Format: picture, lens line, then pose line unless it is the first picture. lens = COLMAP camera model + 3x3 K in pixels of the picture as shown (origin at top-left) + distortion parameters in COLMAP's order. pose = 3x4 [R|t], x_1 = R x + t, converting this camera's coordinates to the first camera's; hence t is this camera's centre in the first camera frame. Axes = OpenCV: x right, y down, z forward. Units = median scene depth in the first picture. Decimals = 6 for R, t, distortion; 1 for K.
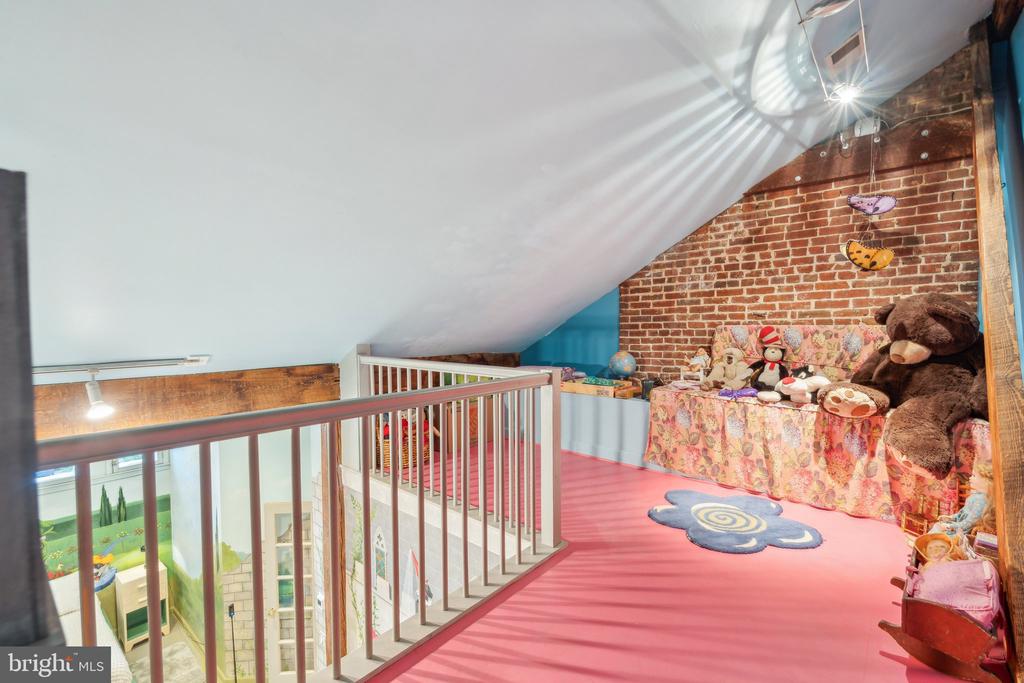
lens RADIAL K [[457.6, 0, 512.1], [0, 457.6, 341.0], [0, 0, 1]] dist [-0.001030, 0.000380]
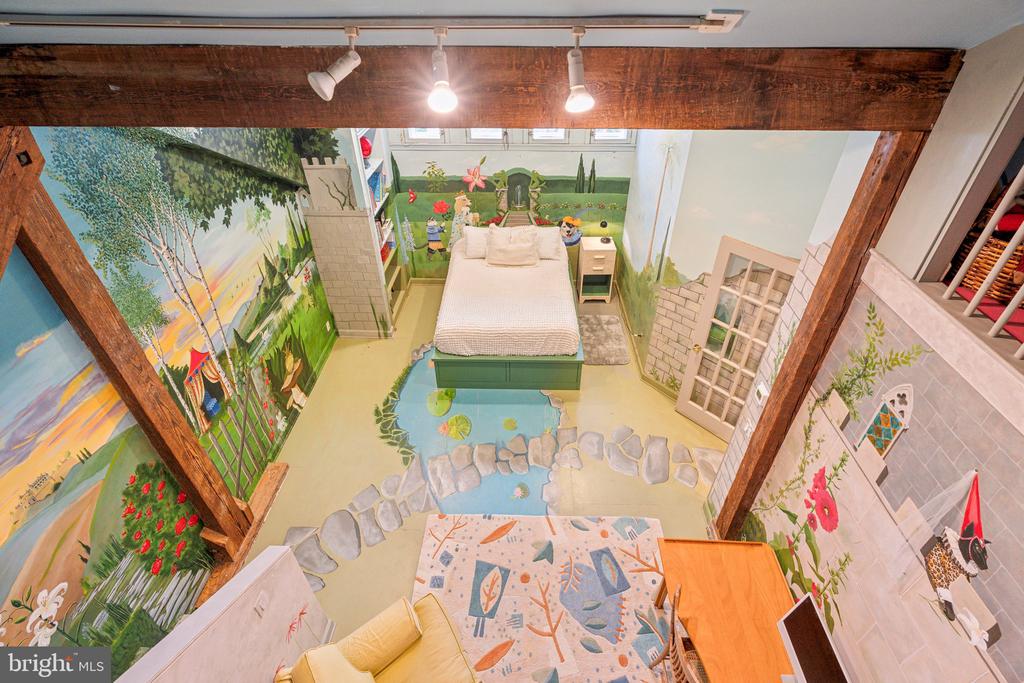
lens RADIAL K [[490.9, 0, 515.1], [0, 490.9, 340.7], [0, 0, 1]] dist [-0.005009, -0.000828]
pose [[0.643466, 0.467782, -0.605913, -0.260254], [-0.032165, 0.807376, 0.589159, 0.011473], [0.764798, -0.359615, 0.534566, 0.300144]]
